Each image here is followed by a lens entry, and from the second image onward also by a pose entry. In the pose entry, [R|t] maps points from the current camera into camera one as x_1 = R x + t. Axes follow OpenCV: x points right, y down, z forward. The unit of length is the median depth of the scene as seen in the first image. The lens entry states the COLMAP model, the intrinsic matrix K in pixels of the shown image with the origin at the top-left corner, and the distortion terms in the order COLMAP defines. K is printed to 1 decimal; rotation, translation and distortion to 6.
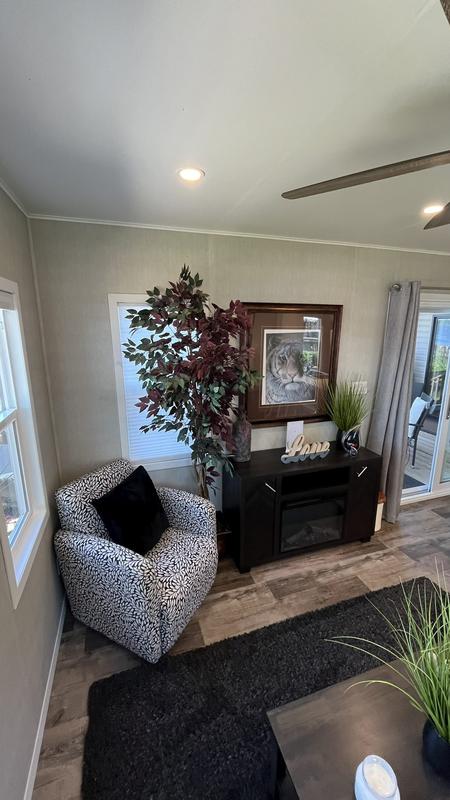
lens RADIAL K [[324.3, 0, 225.4], [0, 324.3, 398.1], [0, 0, 1]] dist [-0.001582, -0.000851]
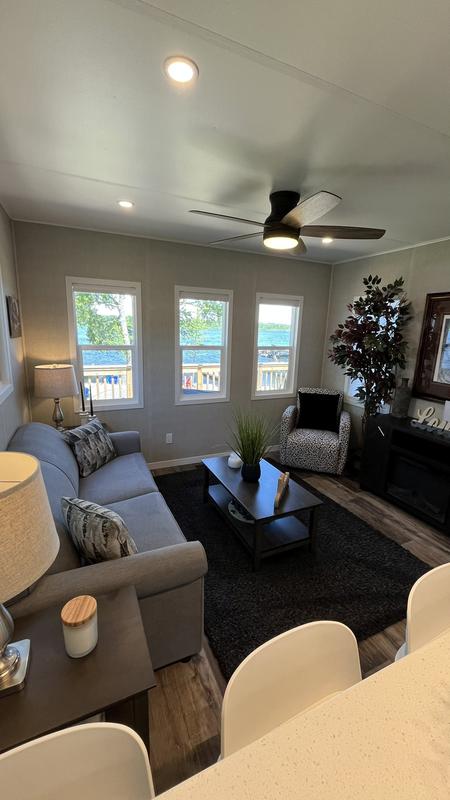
lens RADIAL K [[324.3, 0, 225.4], [0, 324.3, 399.2], [0, 0, 1]] dist [-0.001582, -0.000851]
pose [[0.105947, 0.215881, -0.970655, 1.231114], [-0.248328, 0.950963, 0.184397, 0.056053], [0.962865, 0.221505, 0.154362, 0.127950]]
